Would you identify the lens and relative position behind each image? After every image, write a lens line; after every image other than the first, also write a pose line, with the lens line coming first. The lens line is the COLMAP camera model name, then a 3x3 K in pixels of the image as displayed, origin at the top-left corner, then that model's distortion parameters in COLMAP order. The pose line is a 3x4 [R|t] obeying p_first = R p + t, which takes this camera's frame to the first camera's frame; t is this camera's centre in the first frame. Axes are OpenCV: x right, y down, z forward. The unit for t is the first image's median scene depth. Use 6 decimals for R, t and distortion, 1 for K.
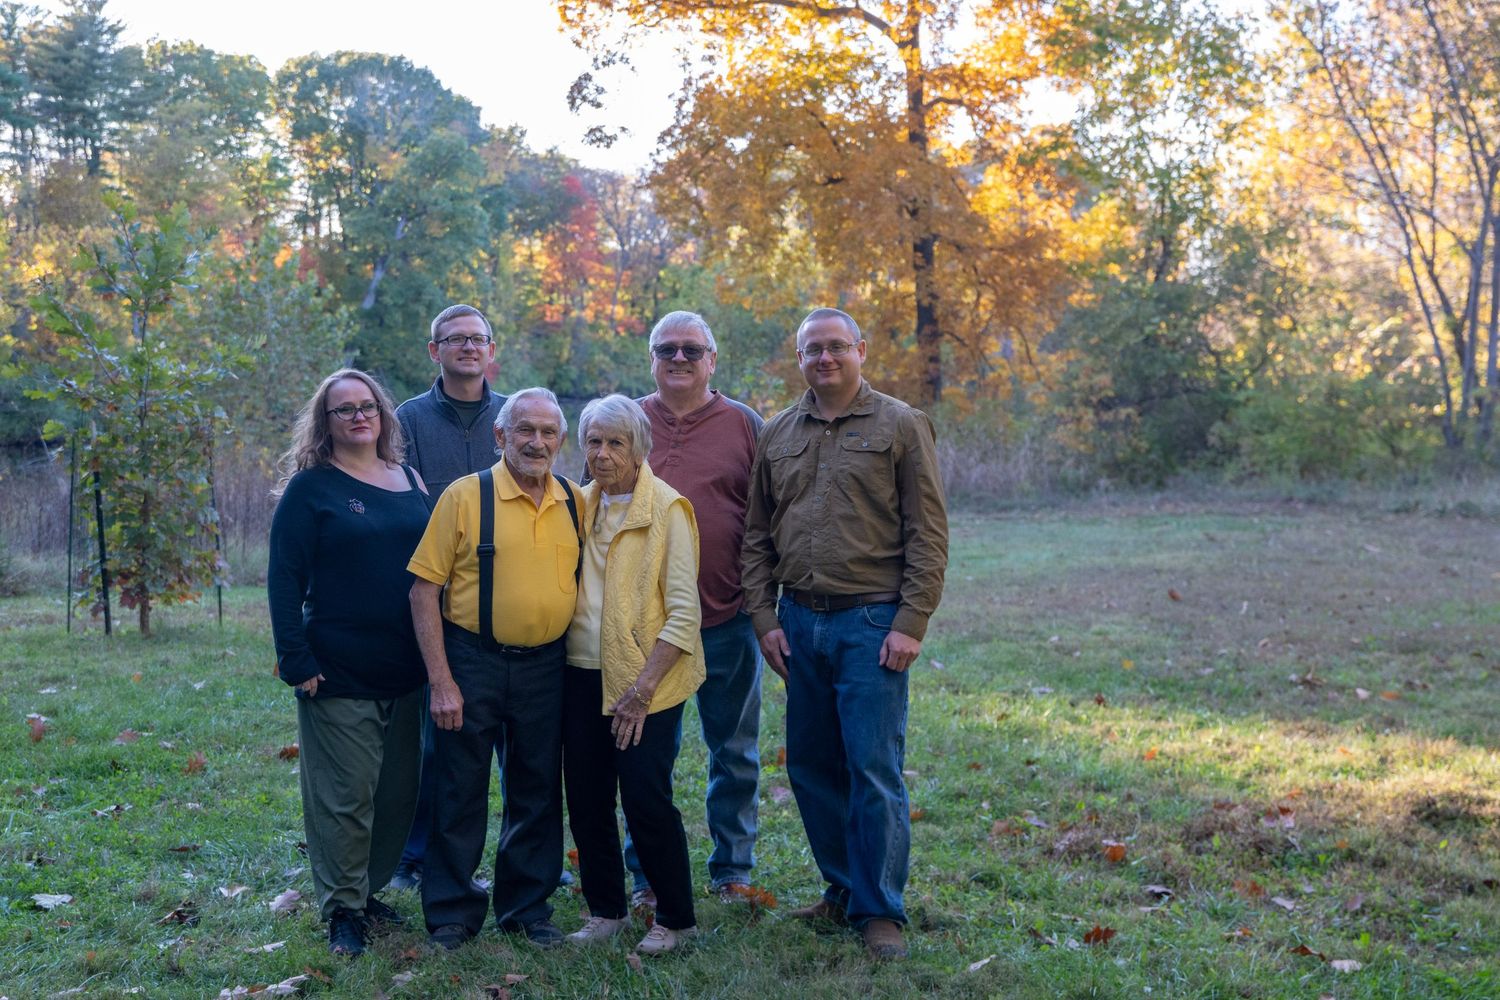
lens RADIAL K [[2001.0, 0, 750.8], [0, 2001.0, 505.8], [0, 0, 1]] dist [0.052356, 0.189119]
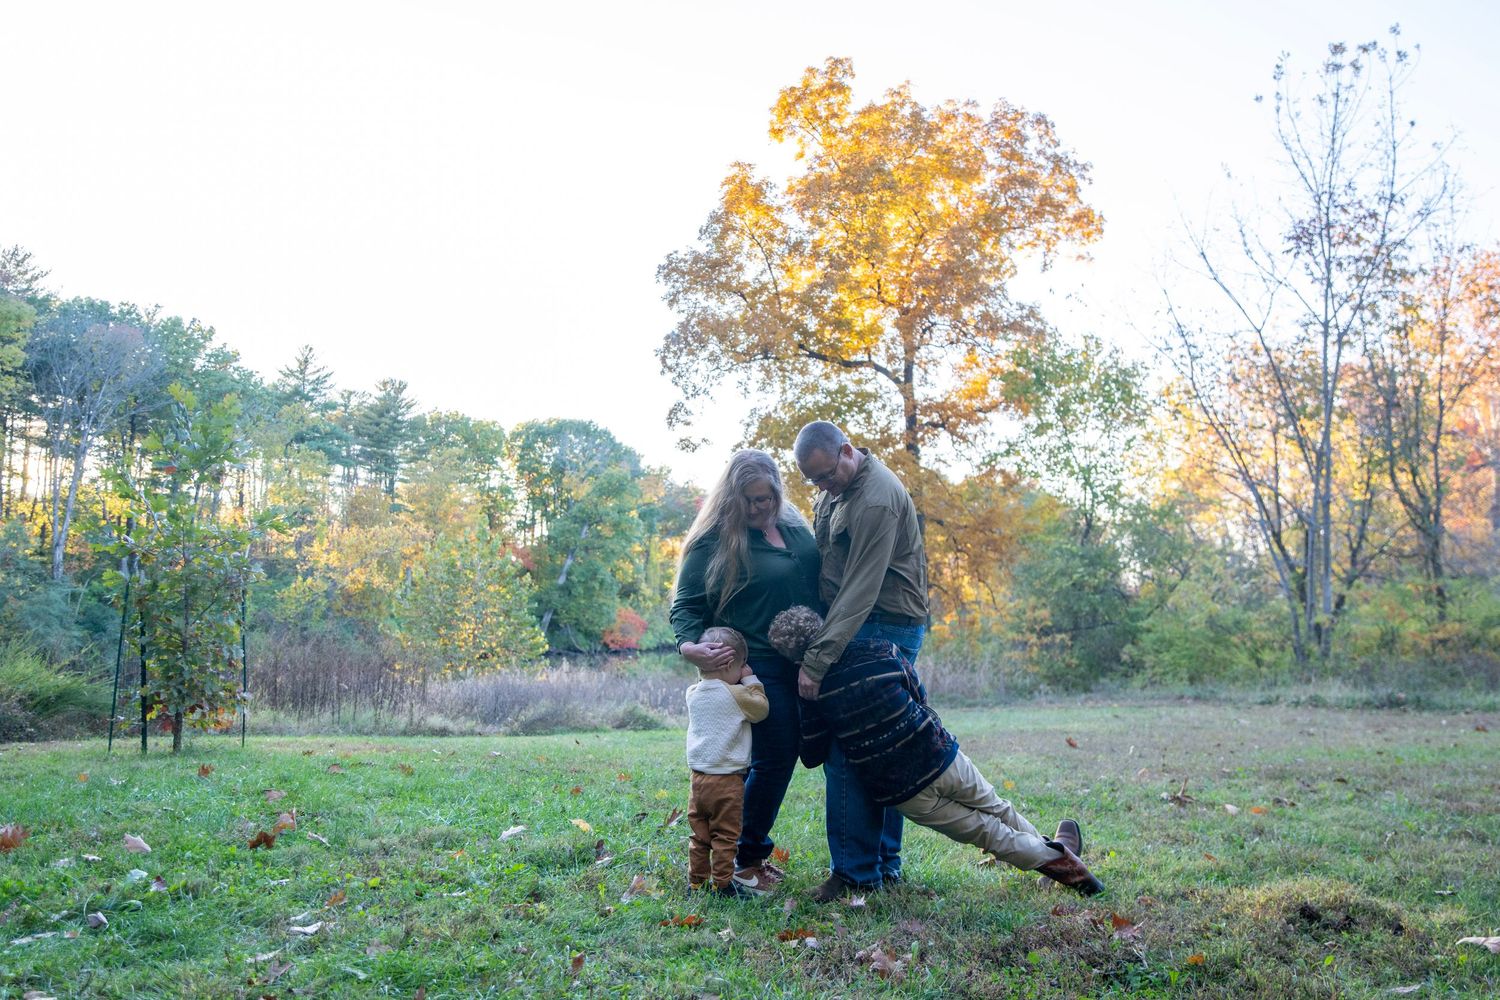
lens RADIAL K [[1334.4, 0, 750.8], [0, 1334.4, 504.5], [0, 0, 1]] dist [-0.051717, 0.102918]
pose [[0.998416, 0.005985, -0.055952, 0.021196], [-0.015048, 0.986510, -0.163008, 0.011611], [0.054222, 0.163592, 0.985037, 0.065652]]
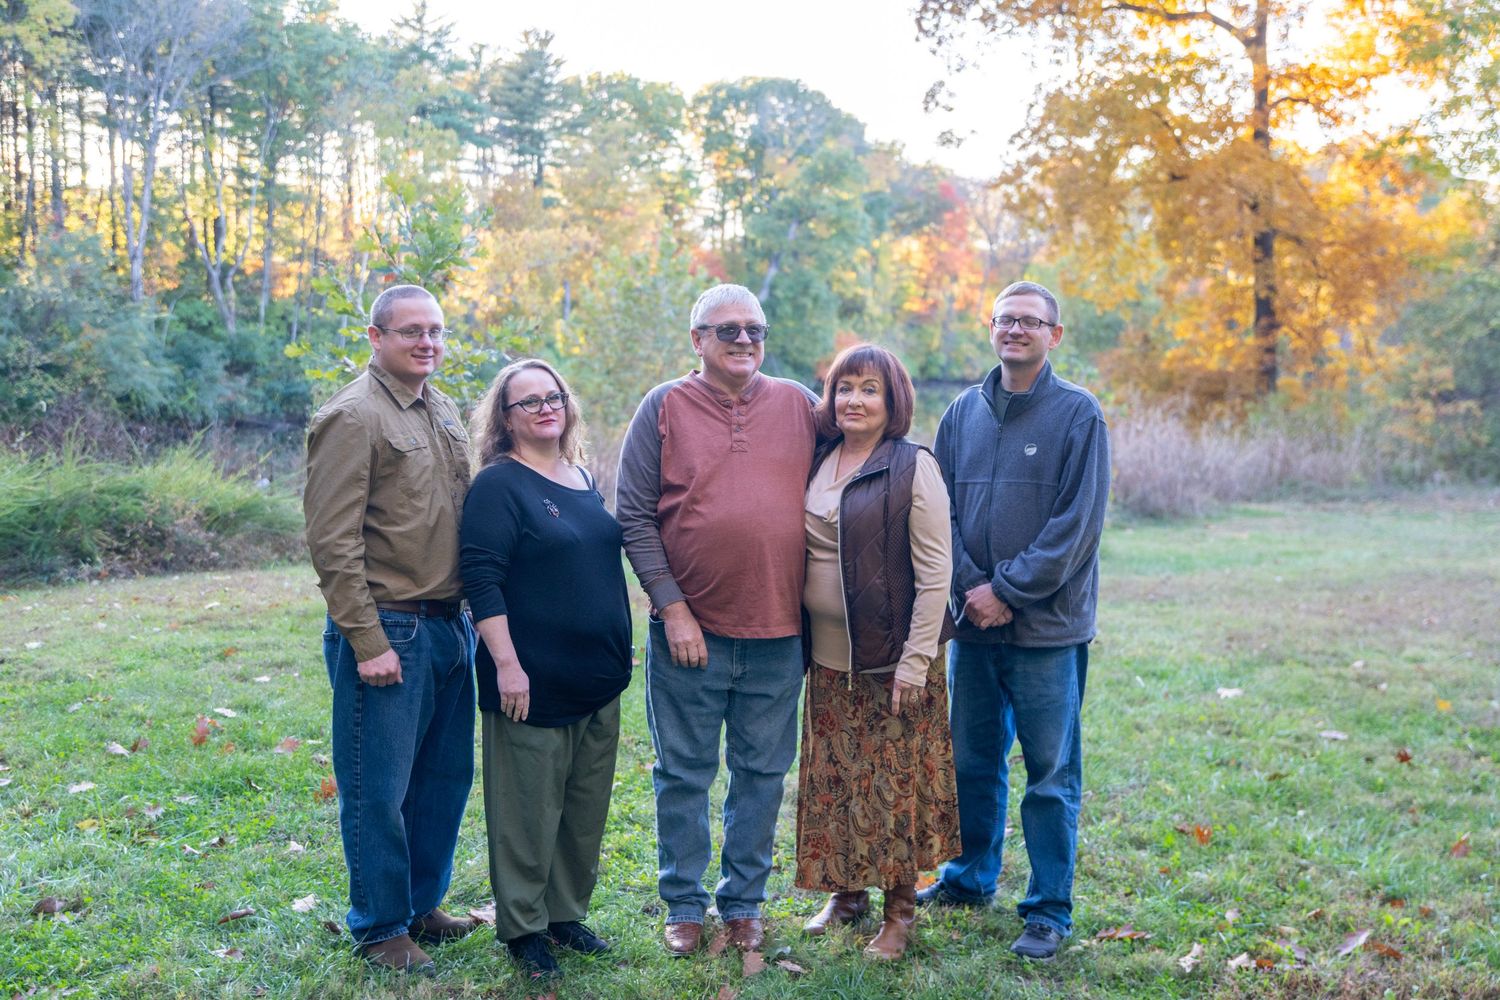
lens RADIAL K [[1769.5, 0, 745.2], [0, 1769.5, 505.9], [0, 0, 1]] dist [0.028214, 0.105681]
pose [[0.979572, 0.029698, -0.198888, 0.010351], [-0.026462, 0.999471, 0.018908, -0.003029], [0.199345, -0.013258, 0.979840, 0.045147]]
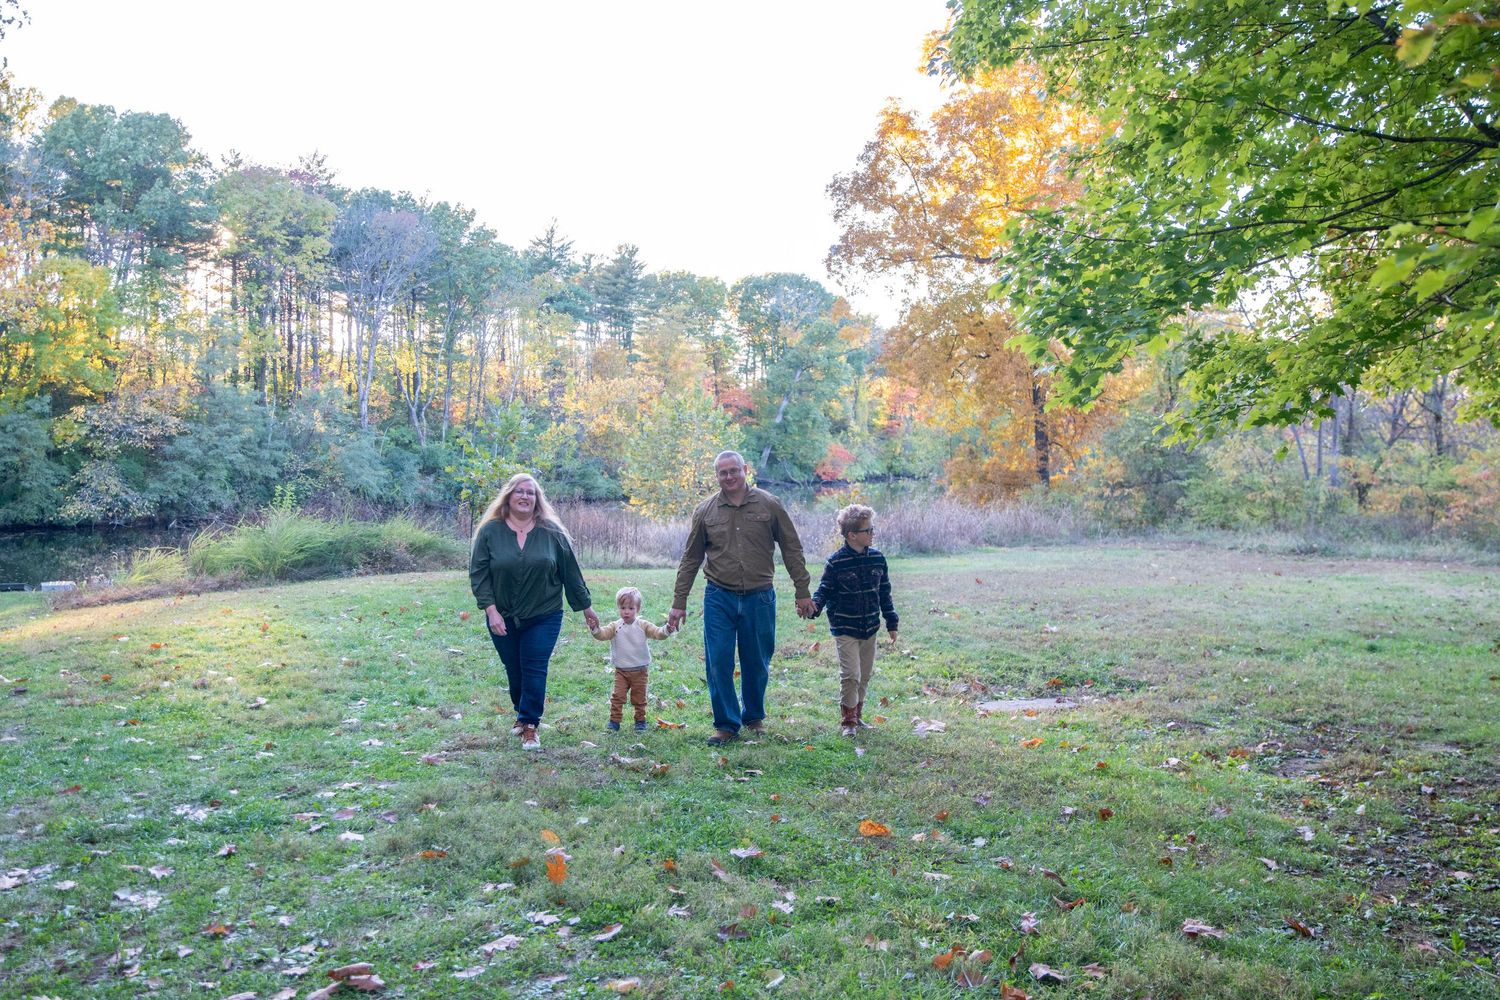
lens RADIAL K [[1252.6, 0, 750.5], [0, 1252.6, 508.0], [0, 0, 1]] dist [-0.070254, 0.106601]
pose [[0.974389, 0.015920, -0.224303, 0.085260], [-0.022251, 0.999421, -0.025723, 0.002509], [0.223764, 0.030055, 0.974180, -0.097162]]
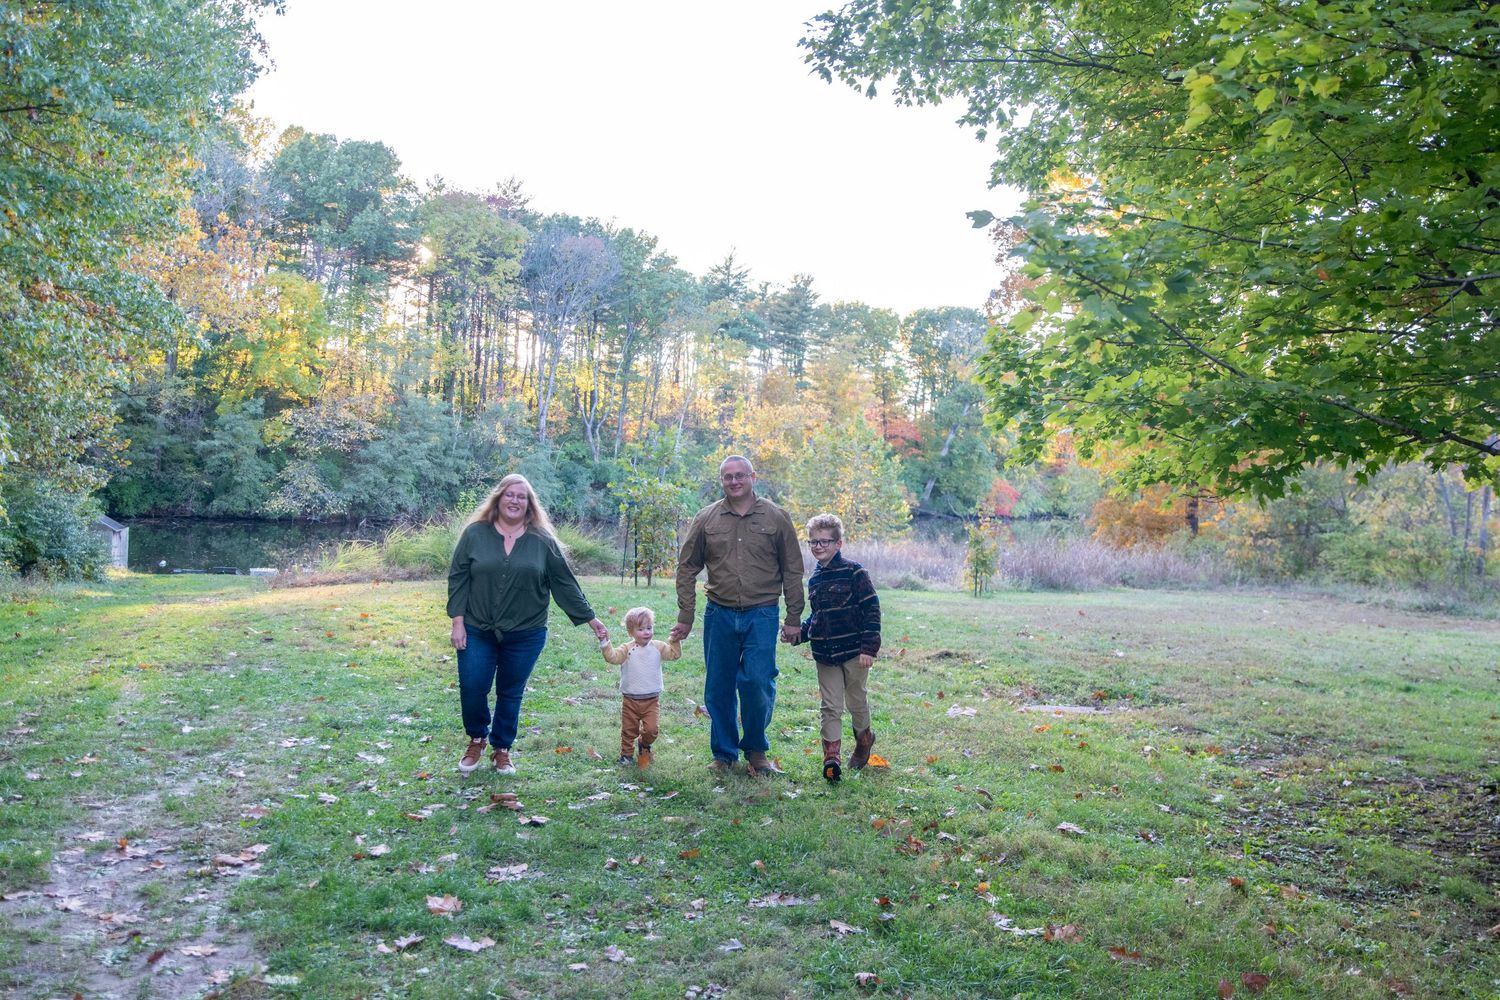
lens RADIAL K [[1252.6, 0, 750.5], [0, 1252.6, 508.0], [0, 0, 1]] dist [-0.070254, 0.106601]
pose [[0.934070, 0.062357, -0.351603, 0.109956], [-0.081682, 0.995840, -0.040383, 0.004491], [0.347622, 0.066440, 0.935278, -0.137872]]
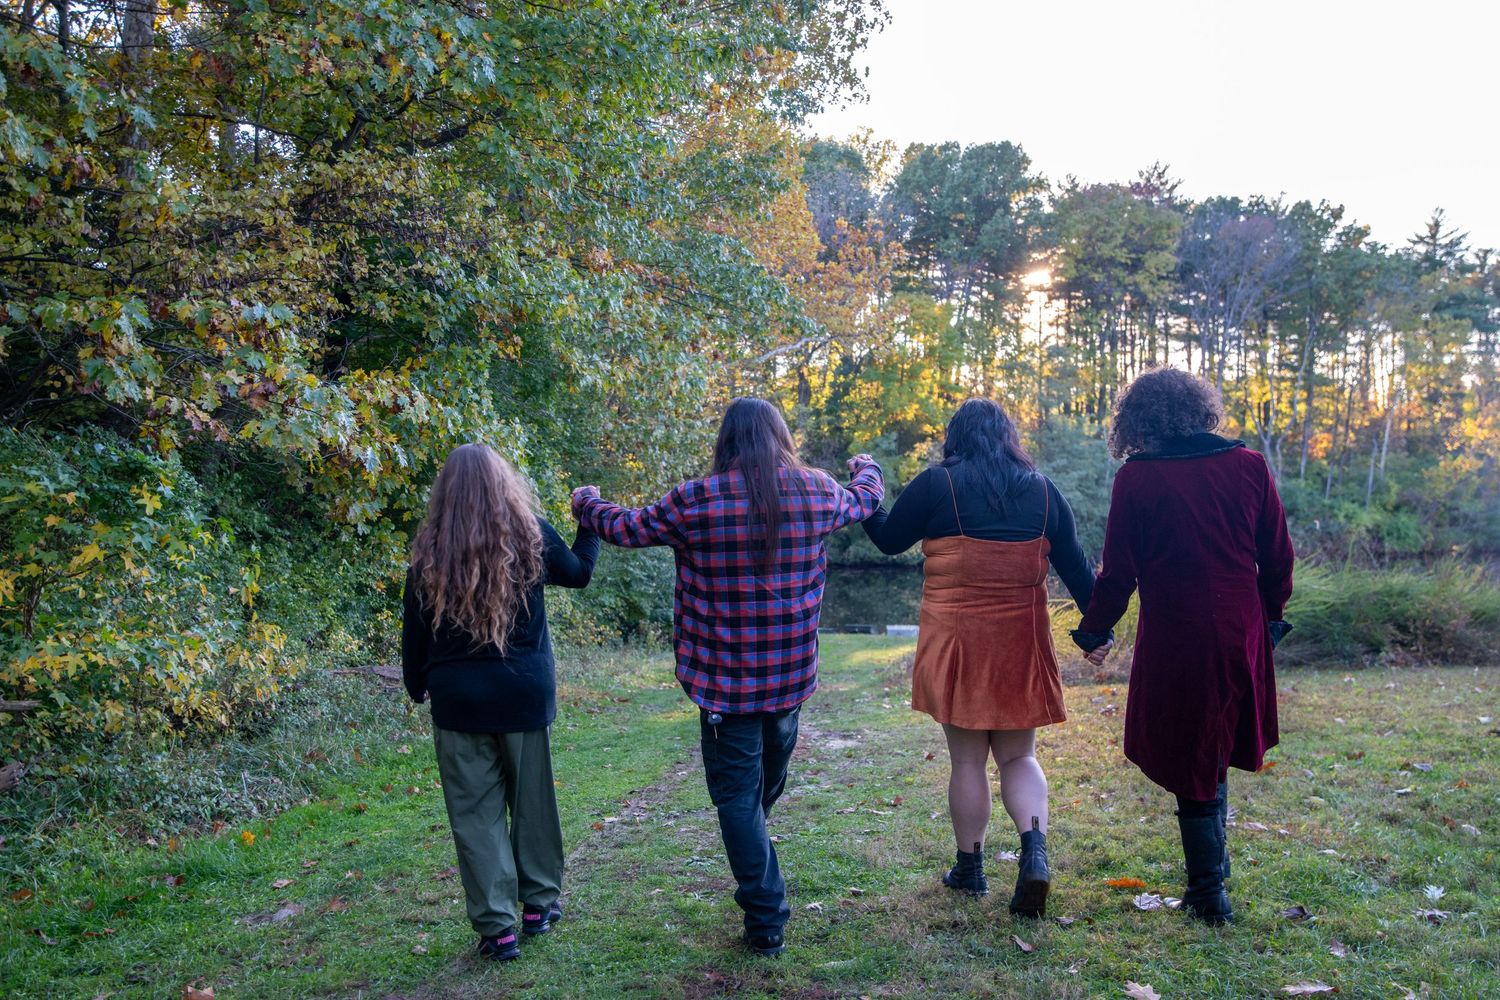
lens RADIAL K [[1300.5, 0, 751.0], [0, 1300.5, 503.9], [0, 0, 1]] dist [-0.048259, 0.097134]
pose [[0.660564, 0.009014, -0.750716, -0.051905], [-0.058327, 0.997522, -0.039346, 0.003845], [0.748501, 0.069778, 0.659452, 0.045890]]
